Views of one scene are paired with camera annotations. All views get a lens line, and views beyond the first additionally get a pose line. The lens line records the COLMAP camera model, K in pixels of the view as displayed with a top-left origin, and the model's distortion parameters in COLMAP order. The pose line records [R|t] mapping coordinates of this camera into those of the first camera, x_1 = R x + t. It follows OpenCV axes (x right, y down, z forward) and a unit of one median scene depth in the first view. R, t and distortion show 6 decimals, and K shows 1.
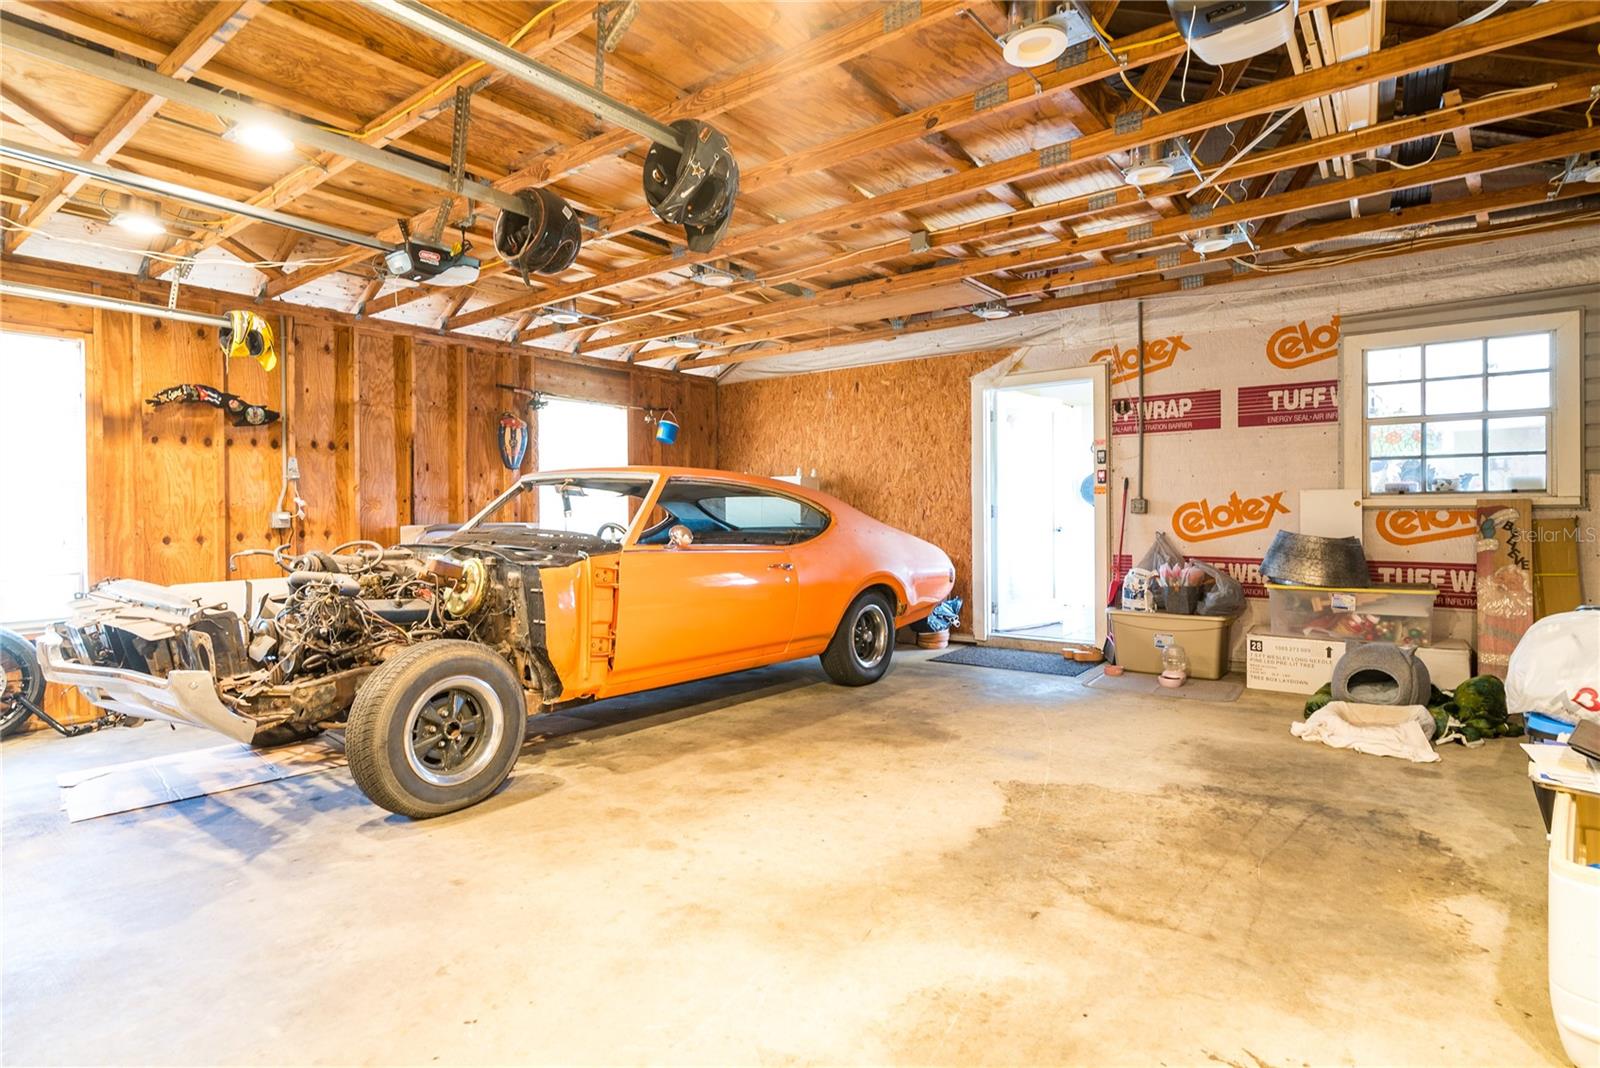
lens RADIAL K [[811.3, 0, 806.0], [0, 811.3, 521.6], [0, 0, 1]] dist [-0.047856, 0.029704]
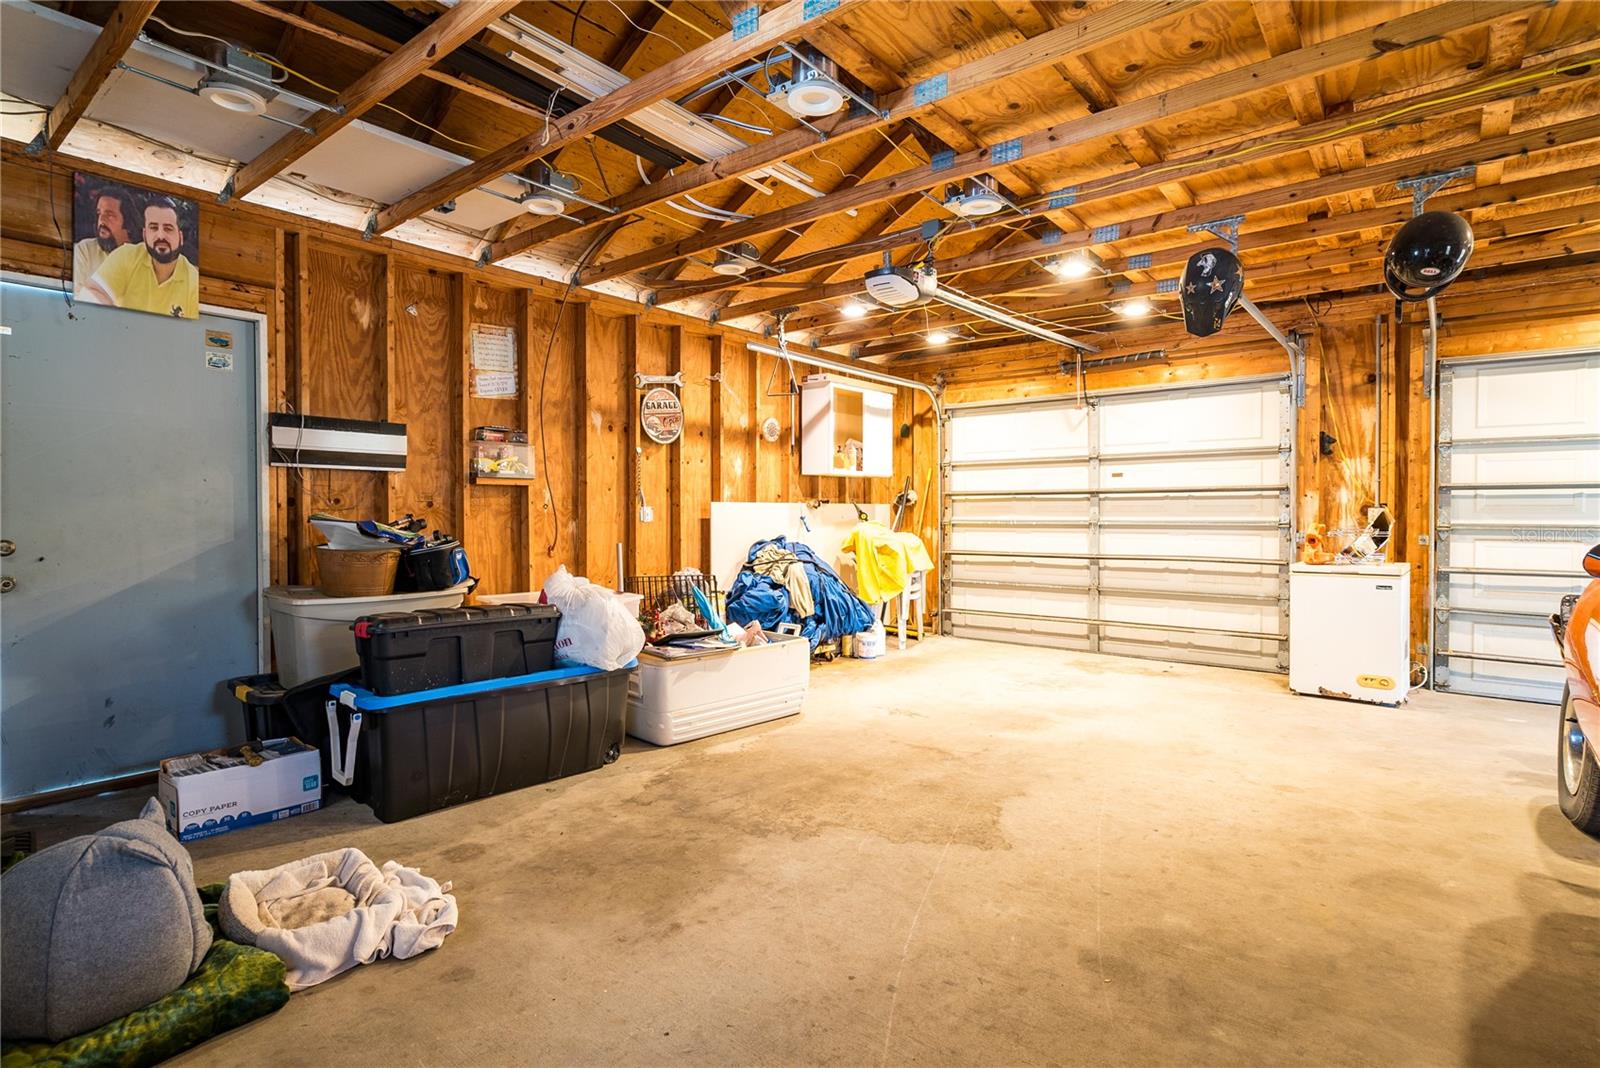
lens RADIAL K [[811.3, 0, 806.0], [0, 811.3, 521.6], [0, 0, 1]] dist [-0.047856, 0.029704]
pose [[-0.999831, 0.011842, 0.014043, 0.460657], [0.012241, 0.999513, 0.028696, -0.033280], [-0.013697, 0.028863, -0.999490, 1.954641]]
